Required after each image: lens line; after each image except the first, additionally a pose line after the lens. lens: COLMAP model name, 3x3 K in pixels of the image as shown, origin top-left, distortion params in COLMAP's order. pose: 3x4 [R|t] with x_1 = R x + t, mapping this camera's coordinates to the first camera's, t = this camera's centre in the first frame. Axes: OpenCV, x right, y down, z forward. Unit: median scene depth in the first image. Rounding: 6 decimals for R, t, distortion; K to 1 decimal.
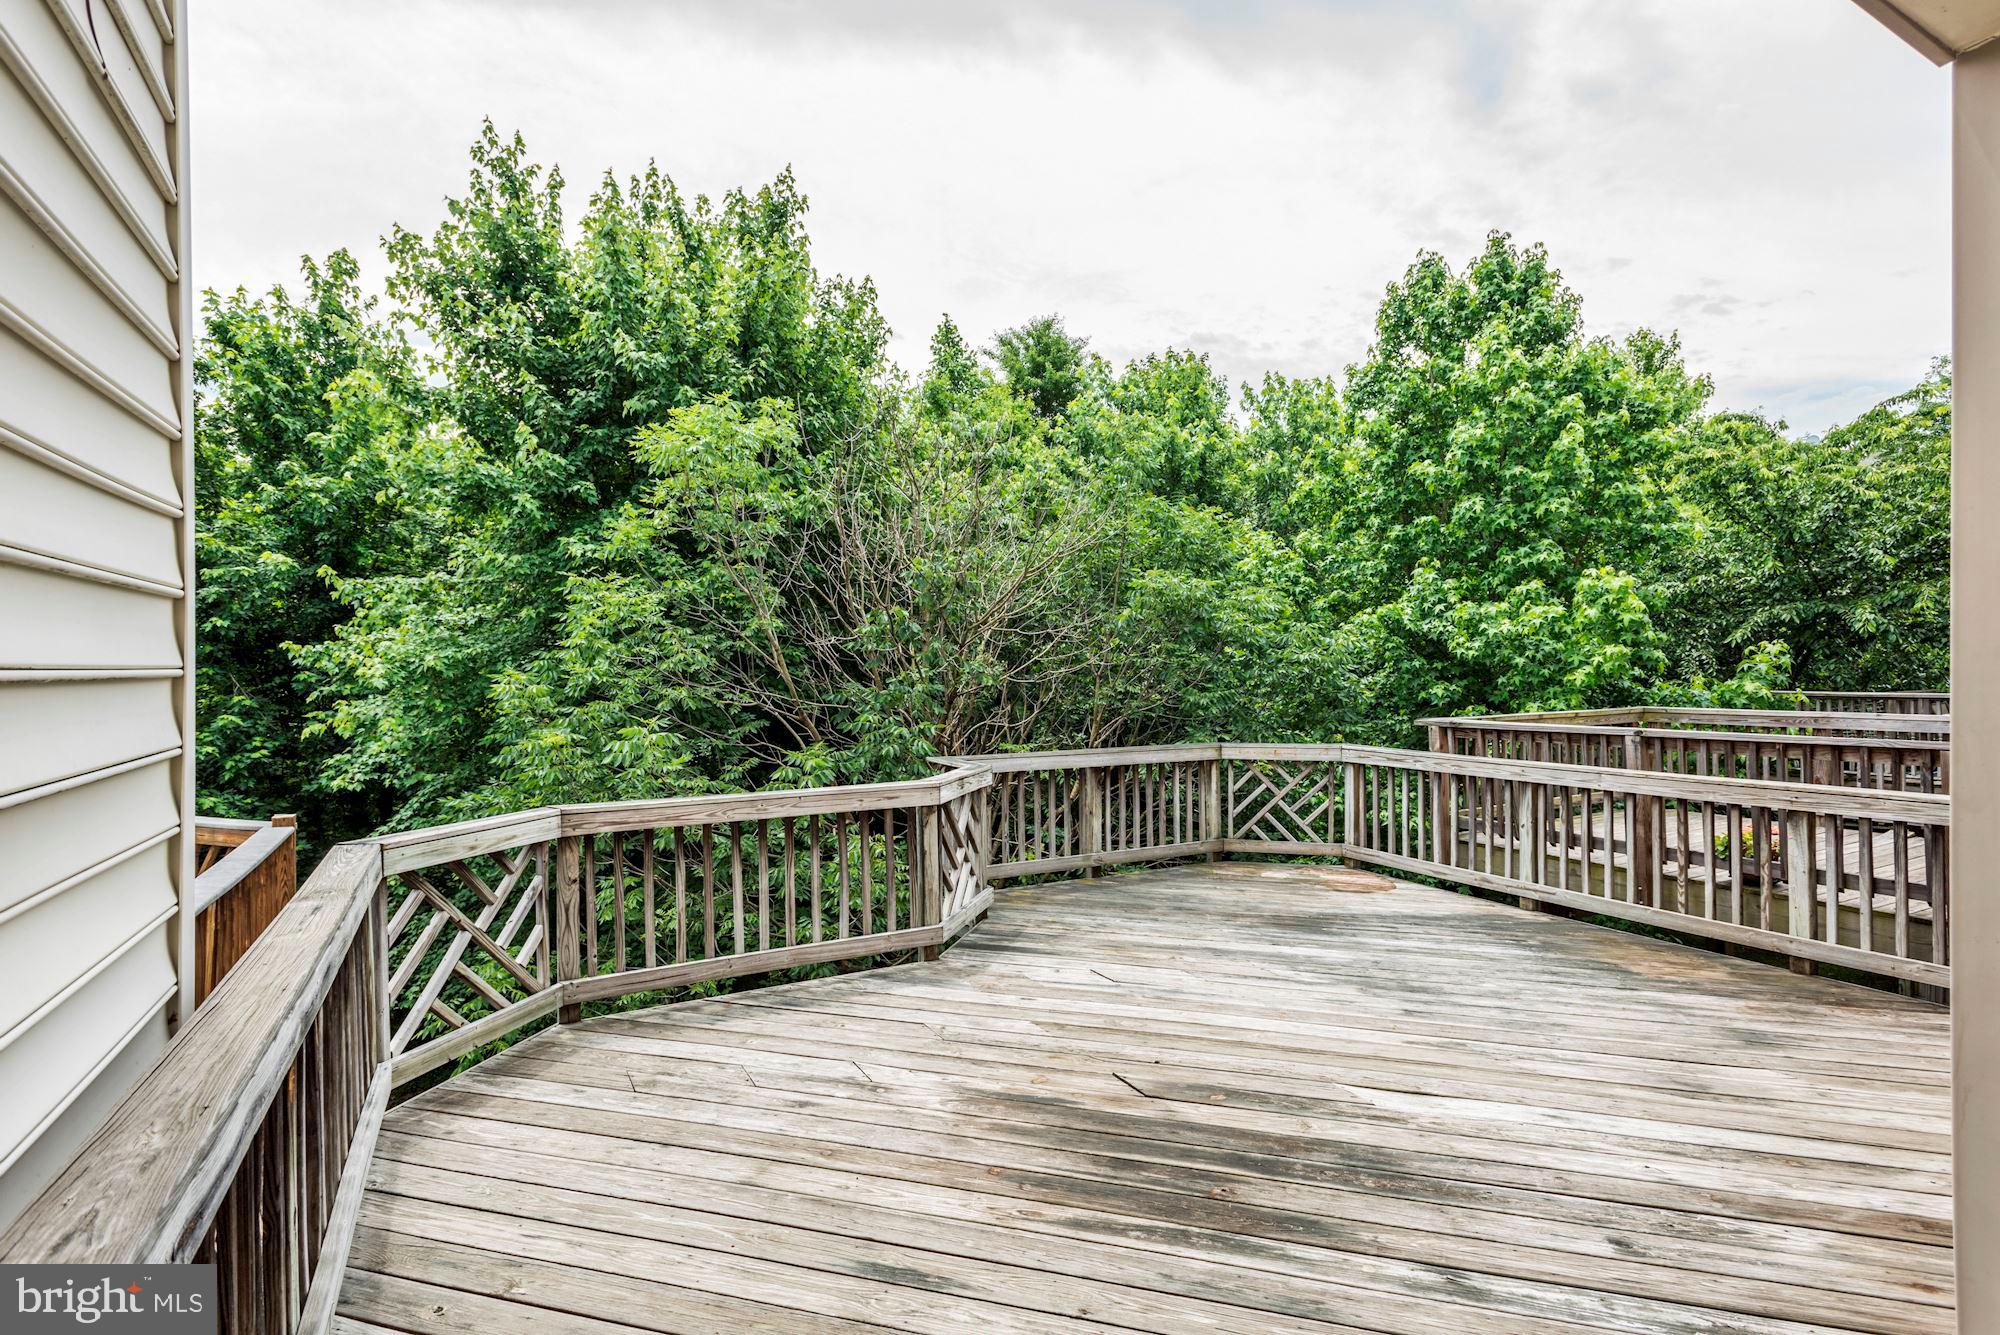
lens RADIAL K [[964.8, 0, 1000.0], [0, 964.8, 667.5], [0, 0, 1]] dist [-0.059760, 0.030545]
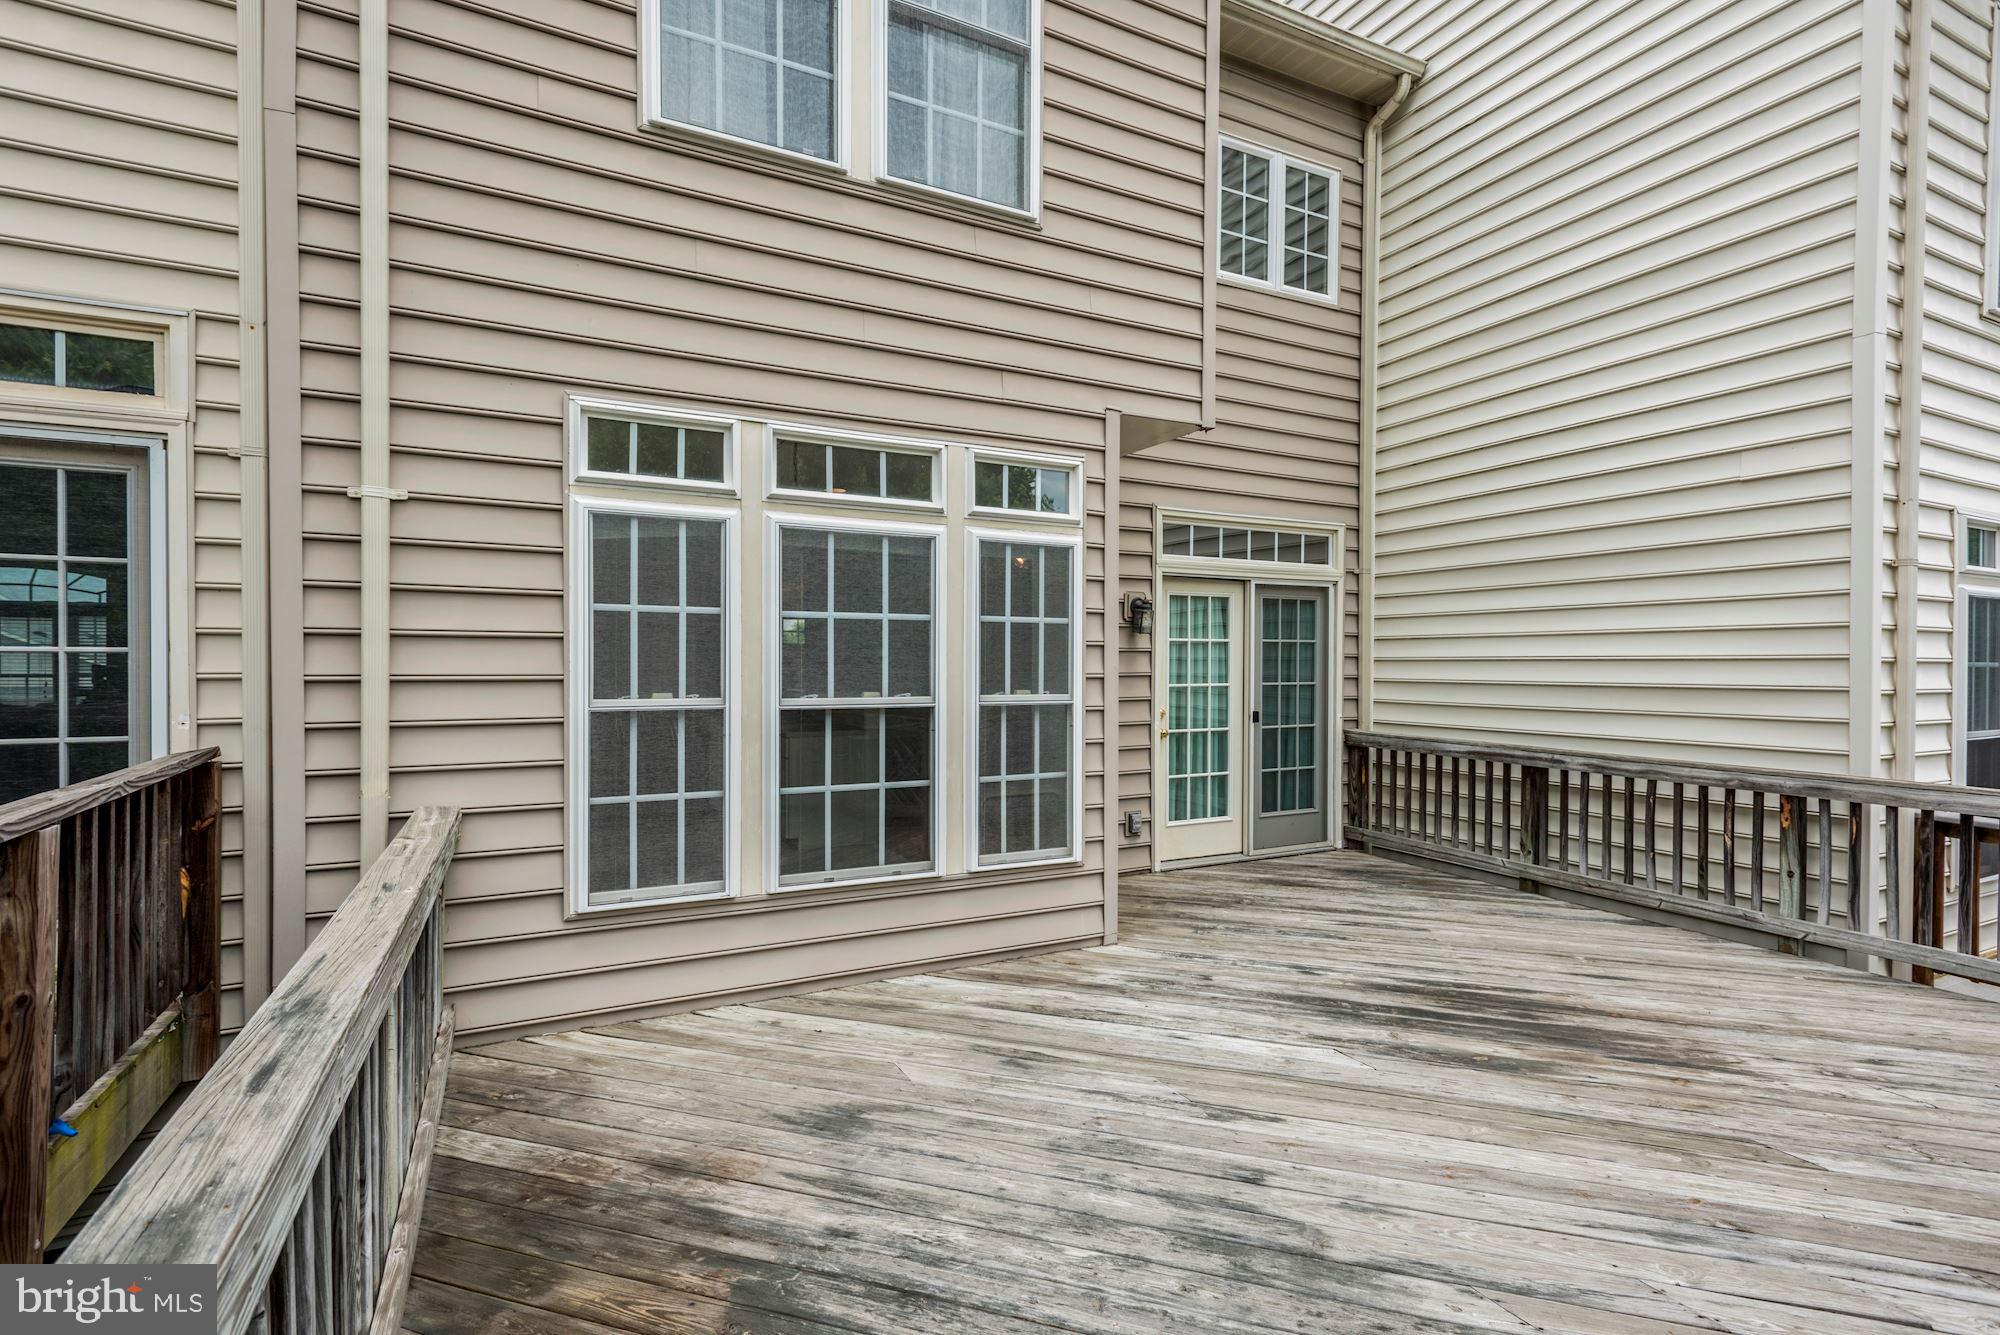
lens RADIAL K [[964.8, 0, 1000.0], [0, 964.8, 667.5], [0, 0, 1]] dist [-0.059760, 0.030545]
pose [[-0.999533, 0.010739, 0.028598, 0.780080], [0.011009, 0.999896, 0.009286, 0.003340], [-0.028496, 0.009596, -0.999548, 2.209289]]
